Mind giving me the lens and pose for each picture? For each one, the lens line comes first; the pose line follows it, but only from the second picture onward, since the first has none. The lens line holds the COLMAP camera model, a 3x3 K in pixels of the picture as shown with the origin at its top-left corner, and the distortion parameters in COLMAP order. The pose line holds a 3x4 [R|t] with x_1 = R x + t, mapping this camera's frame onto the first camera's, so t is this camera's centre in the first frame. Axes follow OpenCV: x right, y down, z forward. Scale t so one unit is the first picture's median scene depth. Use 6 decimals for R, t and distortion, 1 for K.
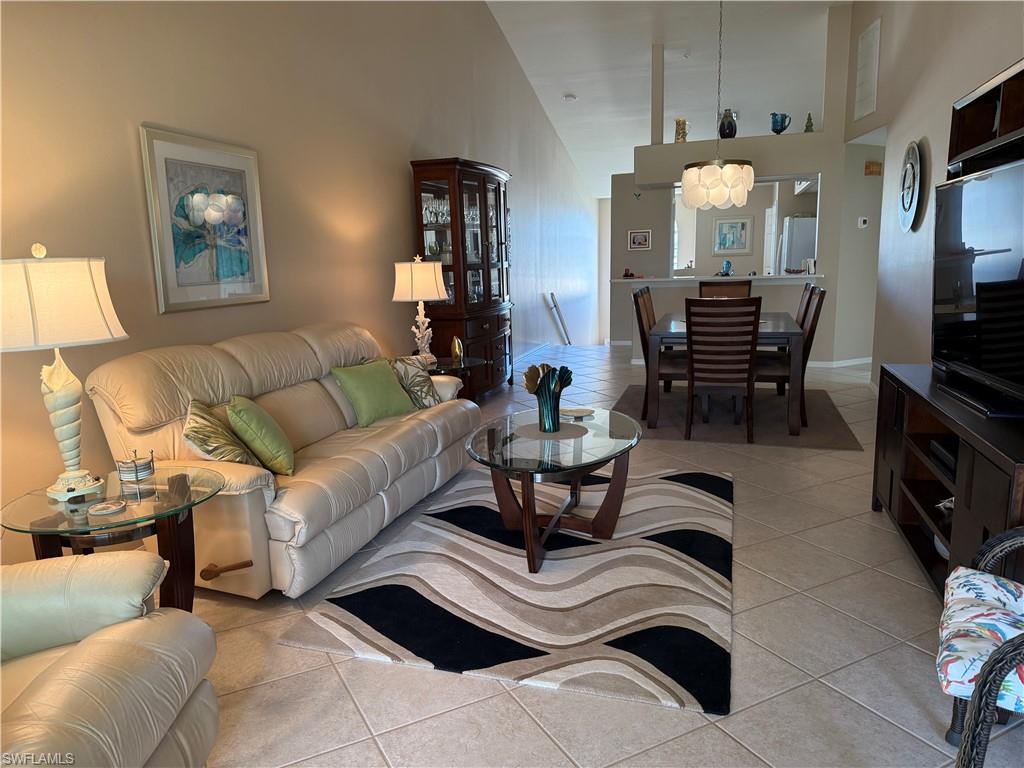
lens RADIAL K [[719.0, 0, 502.2], [0, 719.0, 393.3], [0, 0, 1]] dist [0.059344, -0.086532]
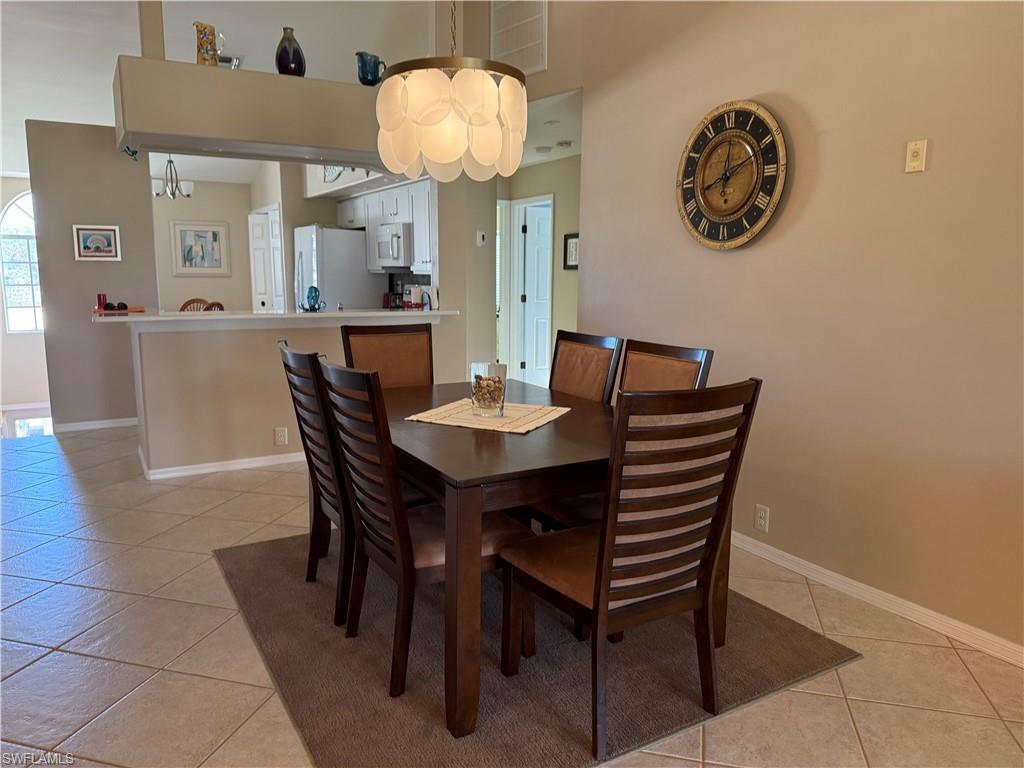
lens RADIAL K [[719.0, 0, 511.0], [0, 719.0, 387.5], [0, 0, 1]] dist [0.059344, -0.086532]
pose [[0.669319, -0.081078, 0.738538, -0.031515], [0.110328, 0.993853, 0.009119, -0.115369], [-0.734738, 0.075378, 0.674150, 0.643405]]
